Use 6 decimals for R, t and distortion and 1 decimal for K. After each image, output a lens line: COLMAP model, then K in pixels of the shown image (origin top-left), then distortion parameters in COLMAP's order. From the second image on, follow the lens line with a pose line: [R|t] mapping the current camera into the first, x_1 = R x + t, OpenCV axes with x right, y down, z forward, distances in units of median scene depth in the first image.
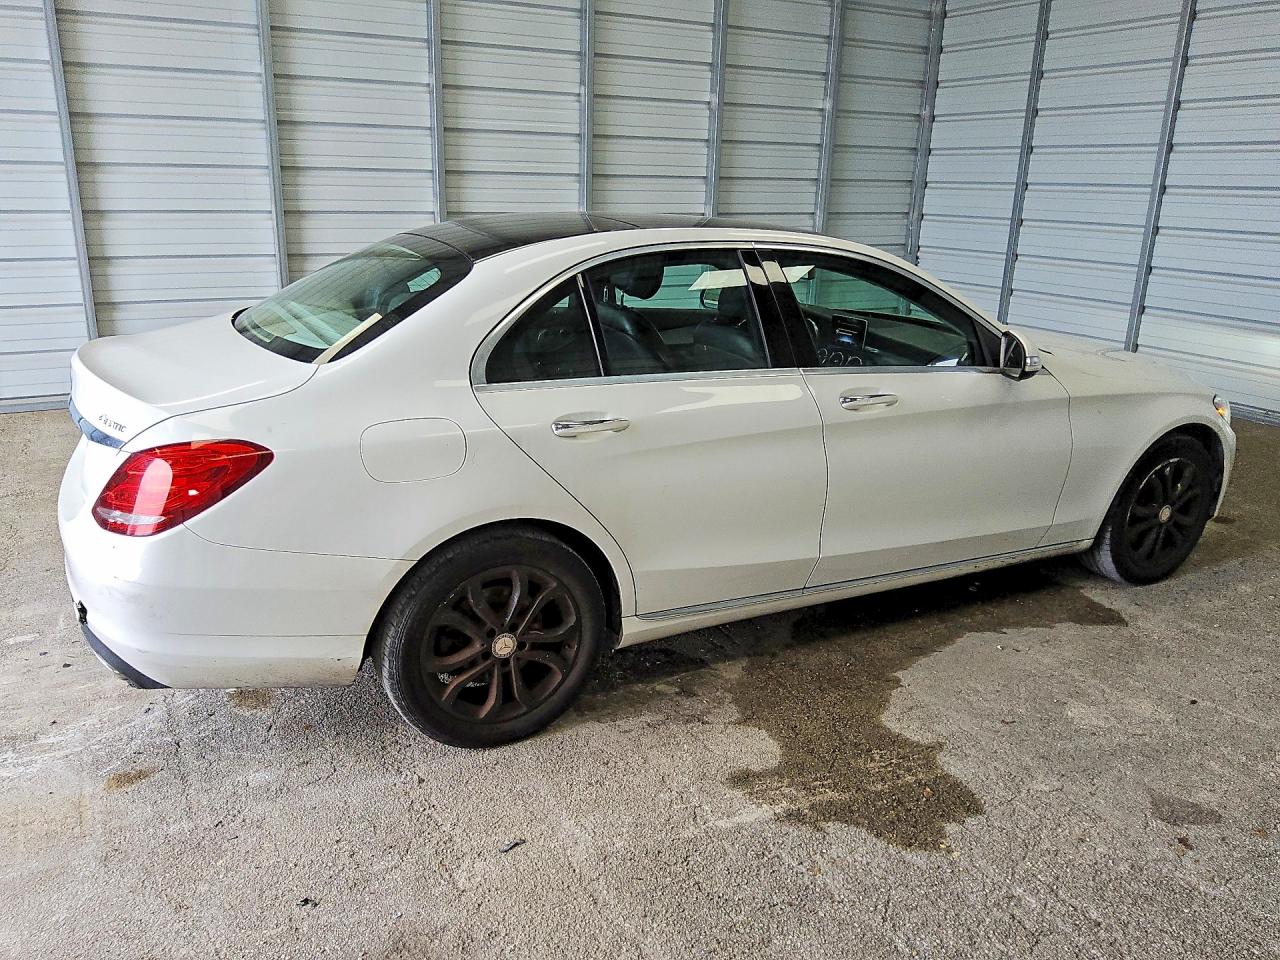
lens RADIAL K [[976.5, 0, 641.9], [0, 976.5, 472.1], [0, 0, 1]] dist [0.051788, -0.086297]
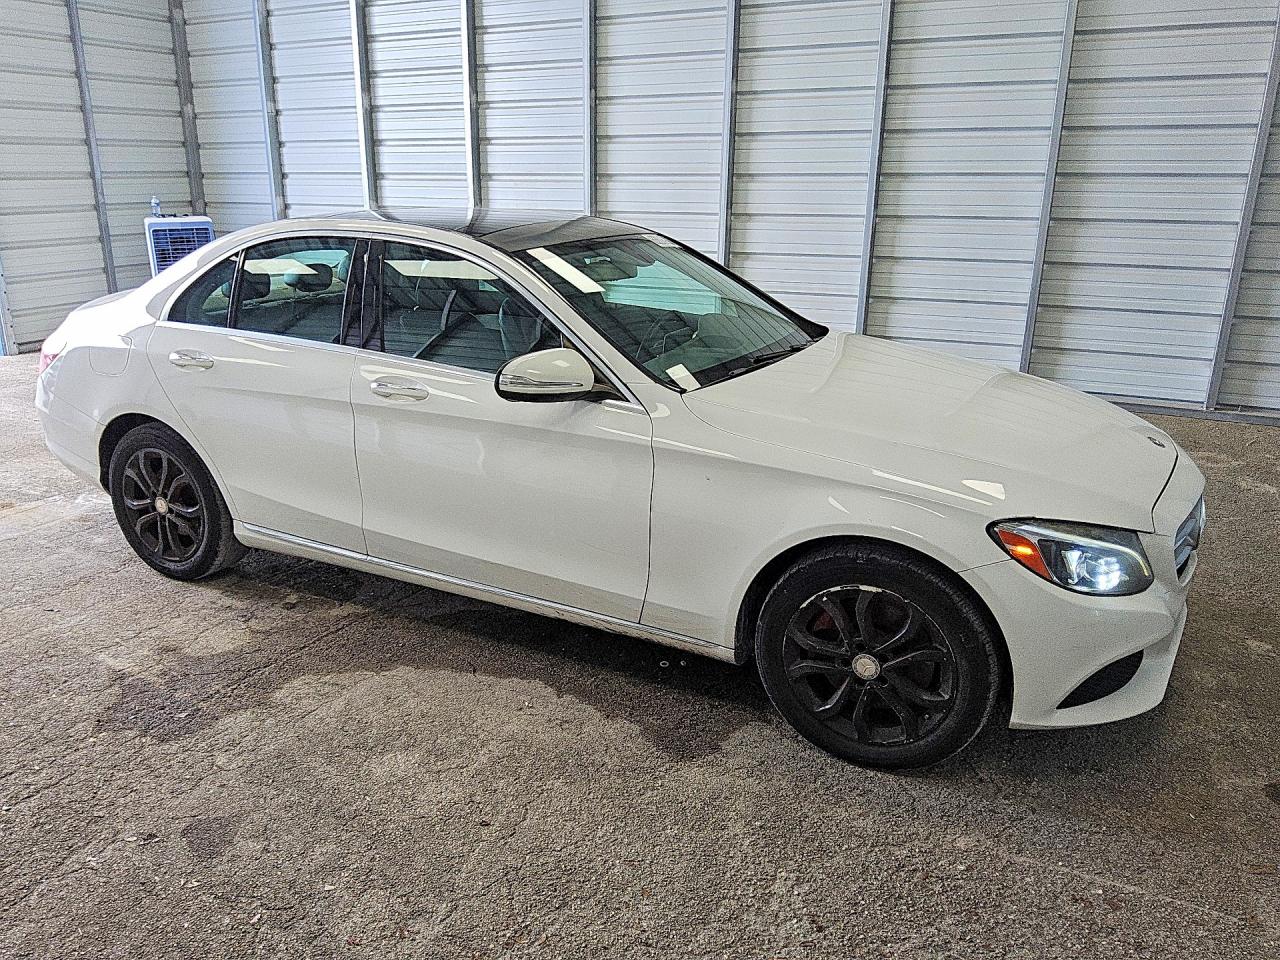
lens RADIAL K [[975.5, 0, 641.8], [0, 975.5, 487.0], [0, 0, 1]] dist [0.020415, -0.057500]
pose [[0.573012, 0.228780, -0.786967, 1.115371], [-0.223811, 0.967429, 0.118280, -0.142422], [0.788395, 0.108356, 0.605552, 0.552288]]
